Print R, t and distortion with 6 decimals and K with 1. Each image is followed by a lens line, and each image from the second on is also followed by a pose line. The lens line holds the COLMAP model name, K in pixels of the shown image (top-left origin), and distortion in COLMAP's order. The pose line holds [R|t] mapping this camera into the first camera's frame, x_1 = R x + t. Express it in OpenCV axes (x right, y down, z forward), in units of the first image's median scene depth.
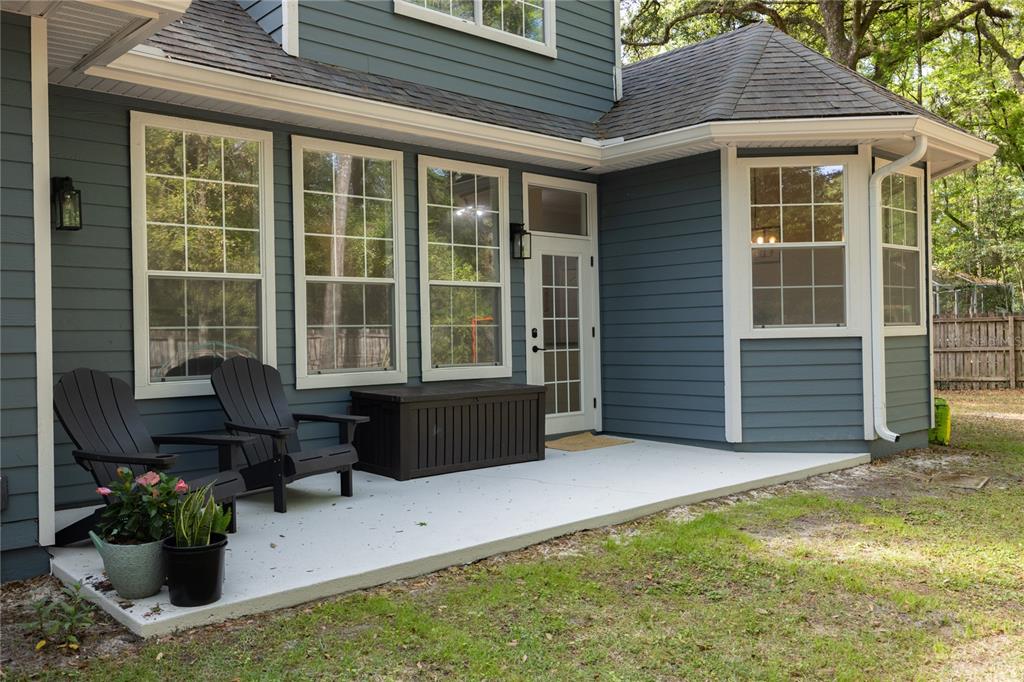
lens RADIAL K [[900.7, 0, 514.2], [0, 900.7, 337.6], [0, 0, 1]] dist [0.006706, 0.008053]
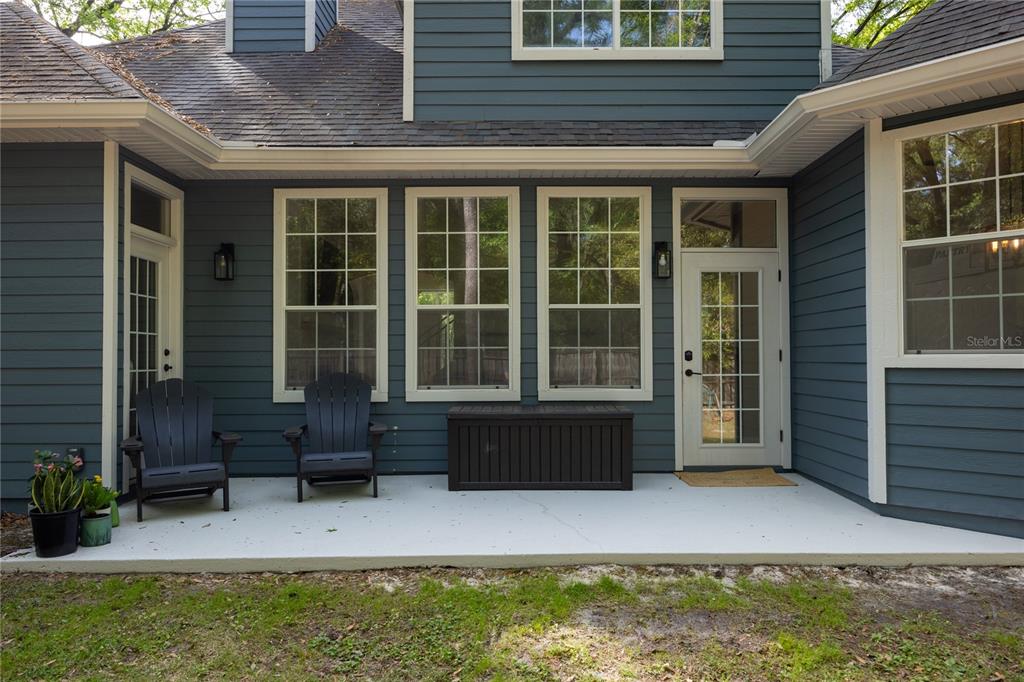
lens RADIAL K [[753.5, 0, 512.9], [0, 753.5, 340.7], [0, 0, 1]] dist [-0.002537, -0.003465]
pose [[0.727596, 0.000263, -0.686006, 0.457547], [-0.010339, 0.999891, -0.010583, -0.011256], [0.685928, 0.014793, 0.727519, 0.318315]]
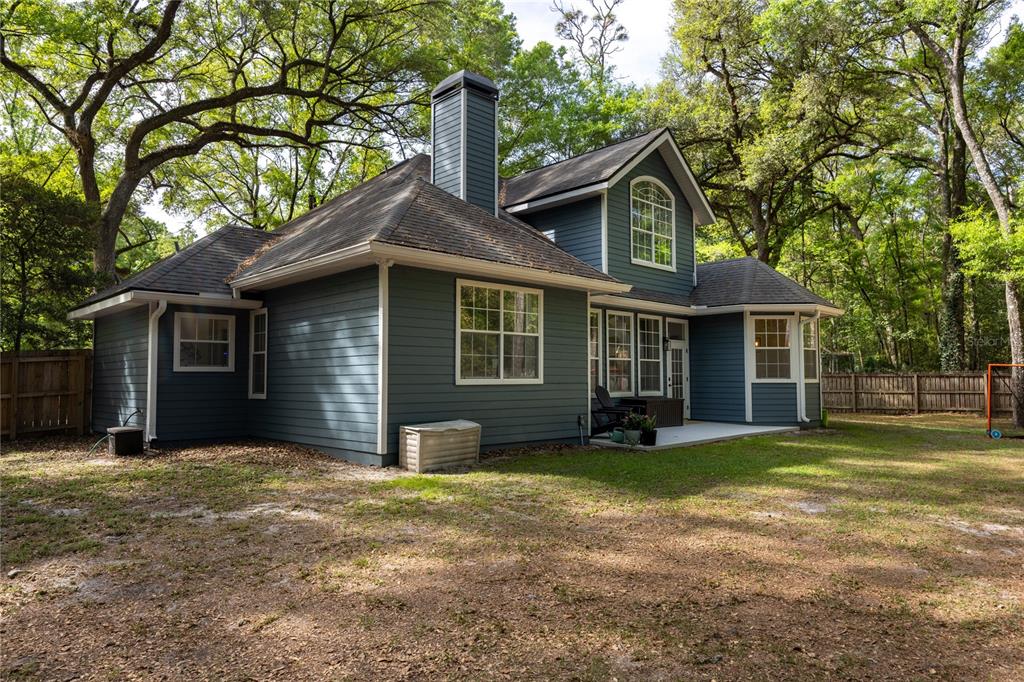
lens RADIAL K [[659.2, 0, 510.4], [0, 659.2, 340.5], [0, 0, 1]] dist [-0.005131, -0.000718]
pose [[0.999594, 0.020748, 0.019523, -0.501543], [-0.019542, 0.998004, -0.060051, 0.006988], [-0.020730, 0.059645, 0.998004, -0.936931]]
